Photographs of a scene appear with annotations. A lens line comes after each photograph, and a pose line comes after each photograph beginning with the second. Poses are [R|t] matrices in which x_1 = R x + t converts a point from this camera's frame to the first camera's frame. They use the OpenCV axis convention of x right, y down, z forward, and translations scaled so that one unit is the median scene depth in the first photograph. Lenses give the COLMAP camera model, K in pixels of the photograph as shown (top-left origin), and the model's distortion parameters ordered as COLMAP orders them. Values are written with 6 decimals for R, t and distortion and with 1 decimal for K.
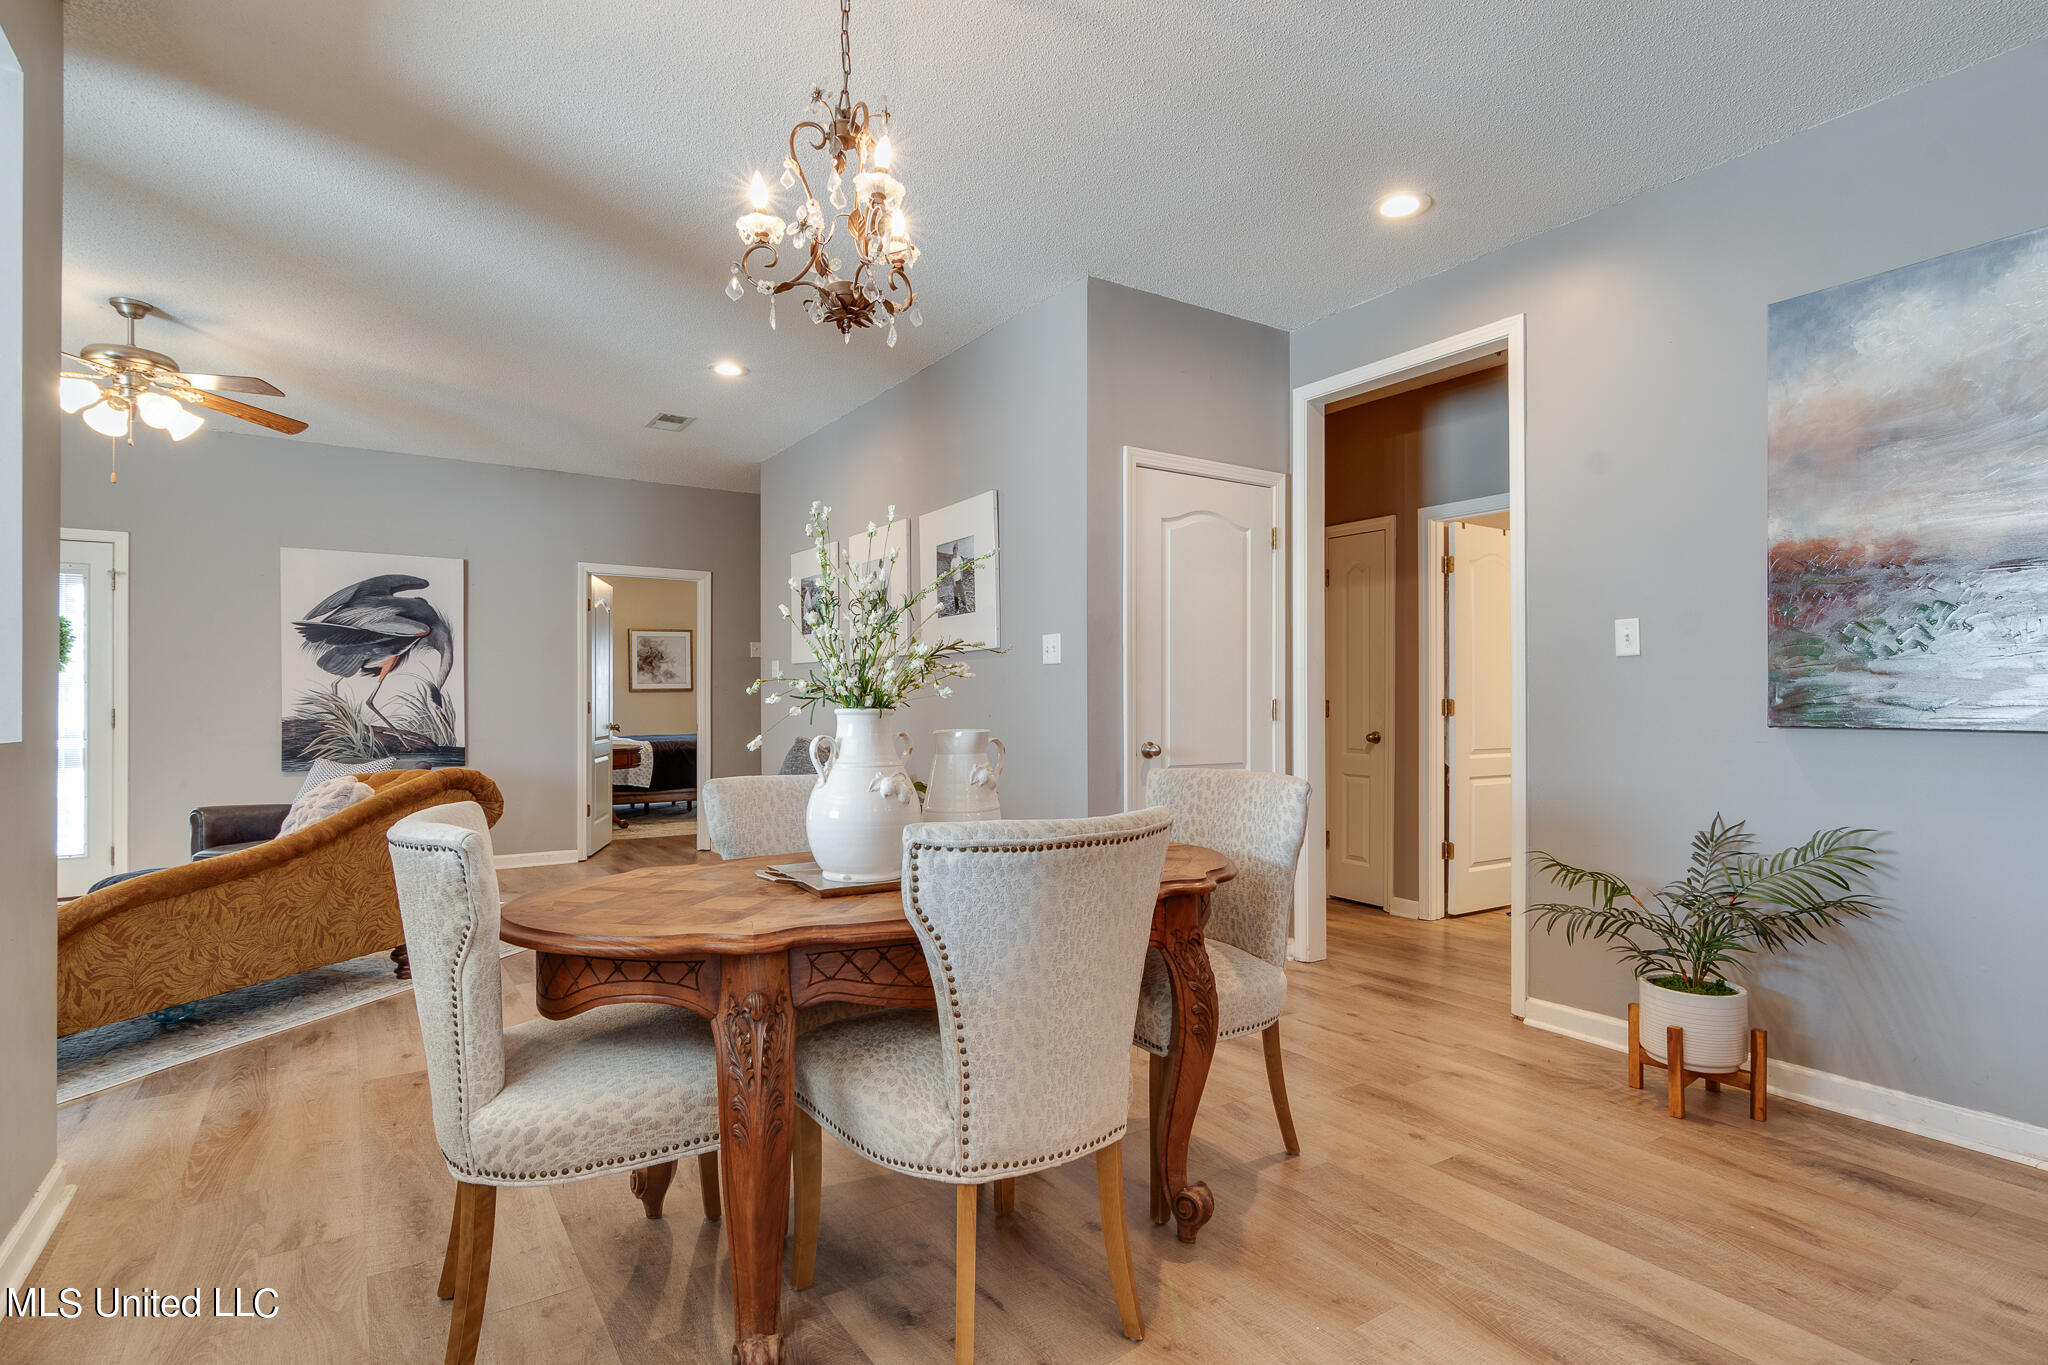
lens RADIAL K [[1045.4, 0, 1024.0], [0, 1045.4, 682.5], [0, 0, 1]] dist [0.000390, -0.000277]
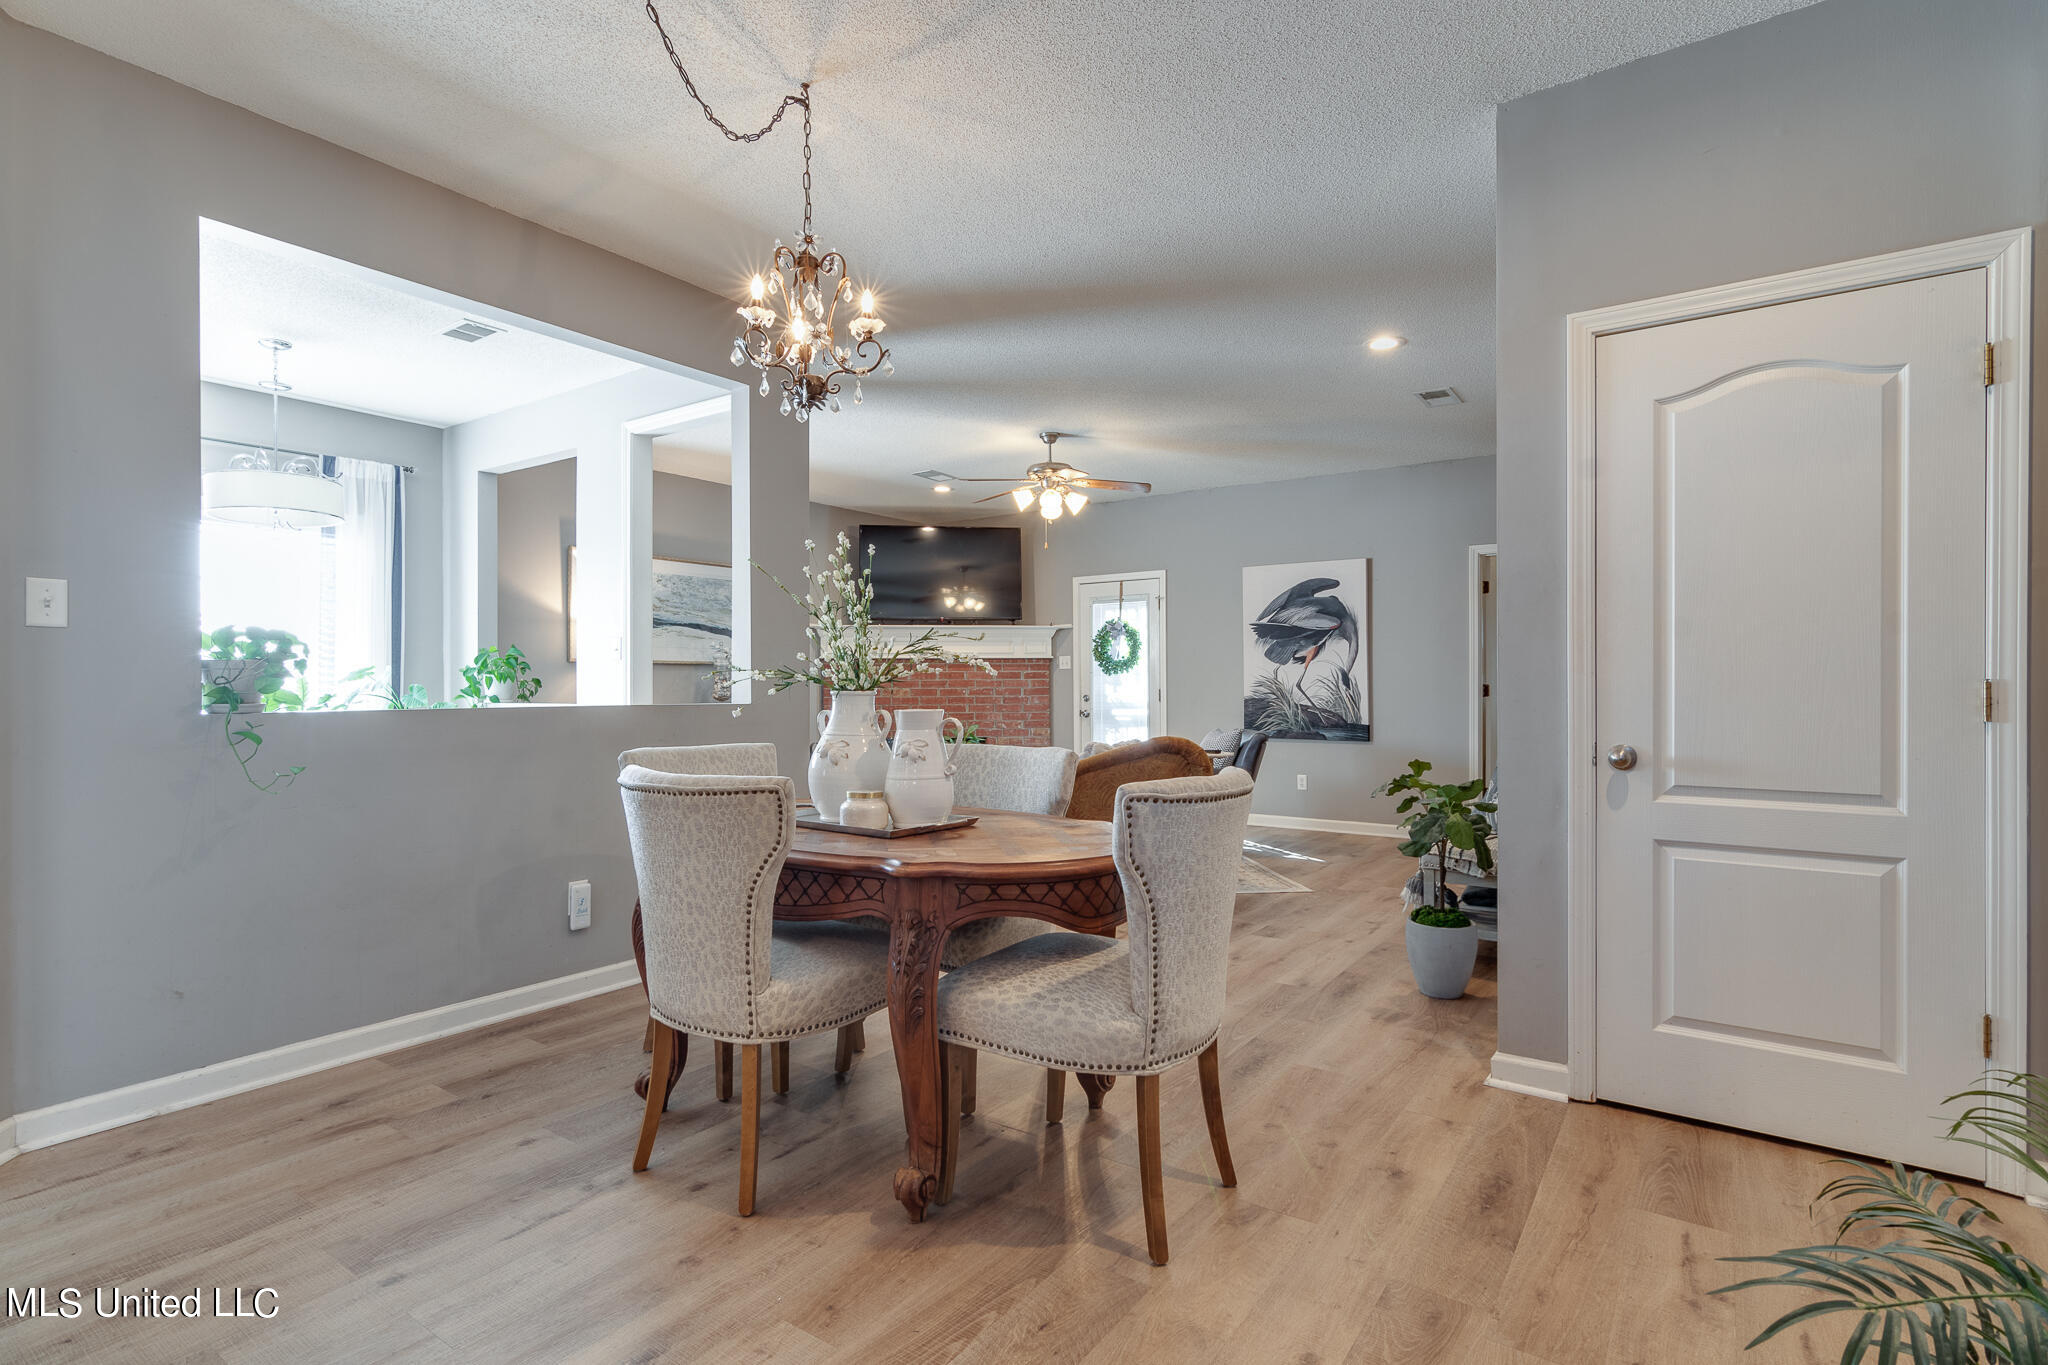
lens RADIAL K [[989.6, 0, 941.4], [0, 989.6, 681.3], [0, 0, 1]] dist [-0.000872, 0.002238]
pose [[0.325230, -0.002835, -0.945631, 0.337097], [0.018133, 0.999830, 0.003239, 0.003221], [0.945461, -0.018200, 0.325226, 0.227637]]
